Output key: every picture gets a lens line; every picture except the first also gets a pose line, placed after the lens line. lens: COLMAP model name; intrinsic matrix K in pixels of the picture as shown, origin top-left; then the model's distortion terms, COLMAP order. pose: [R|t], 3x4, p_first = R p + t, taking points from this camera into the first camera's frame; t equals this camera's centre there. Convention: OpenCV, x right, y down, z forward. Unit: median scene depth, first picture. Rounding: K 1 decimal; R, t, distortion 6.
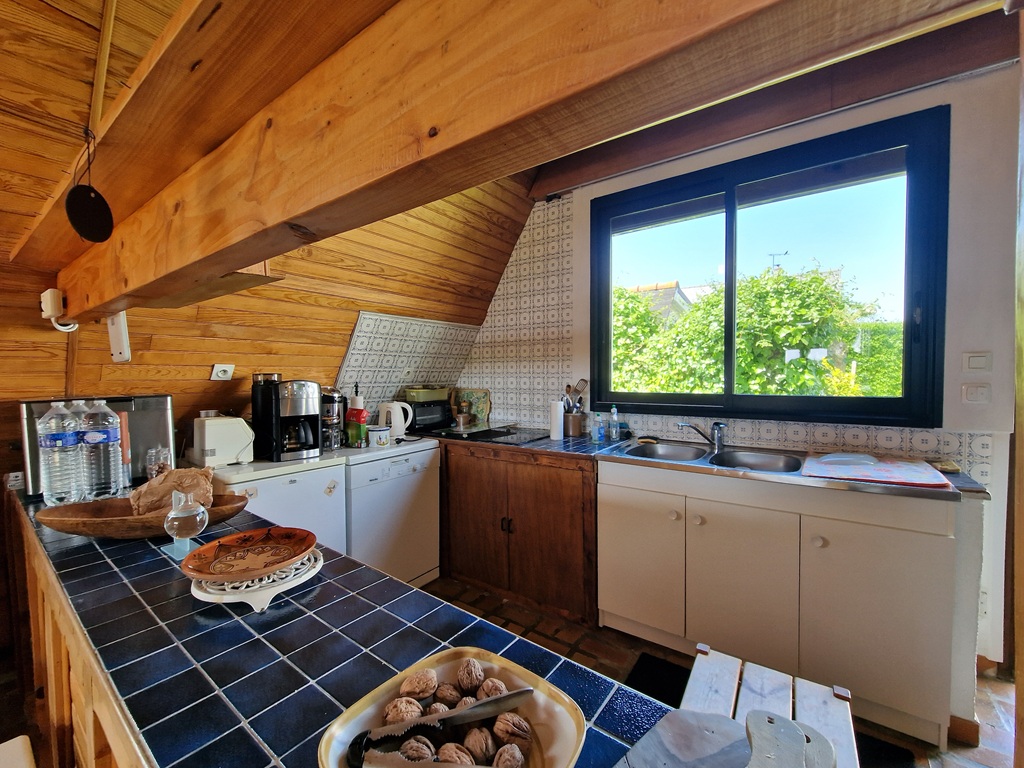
lens RADIAL K [[420.8, 0, 512.0], [0, 420.8, 384.0], [0, 0, 1]] dist [0.000504, 0.000120]
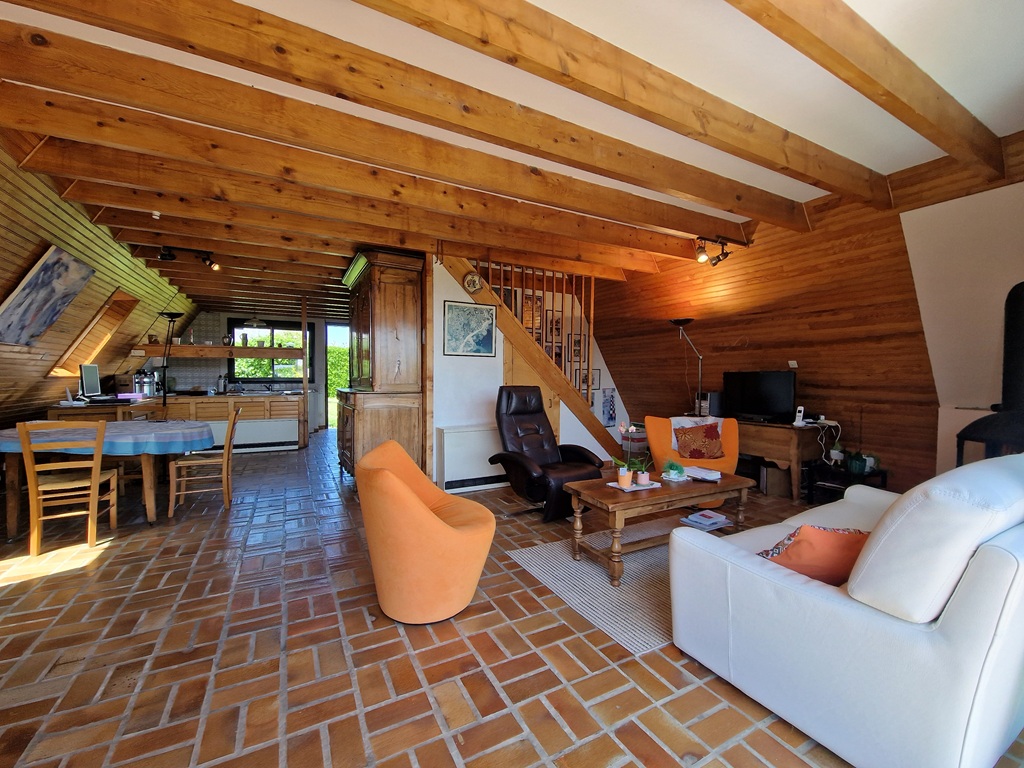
lens RADIAL K [[420.8, 0, 512.0], [0, 420.8, 384.0], [0, 0, 1]] dist [0.000504, 0.000120]
pose [[0.417856, -0.009821, 0.908460, -1.776060], [0.020212, 0.999795, 0.001512, 0.107357], [-0.908288, 0.017730, 0.417969, -2.229869]]
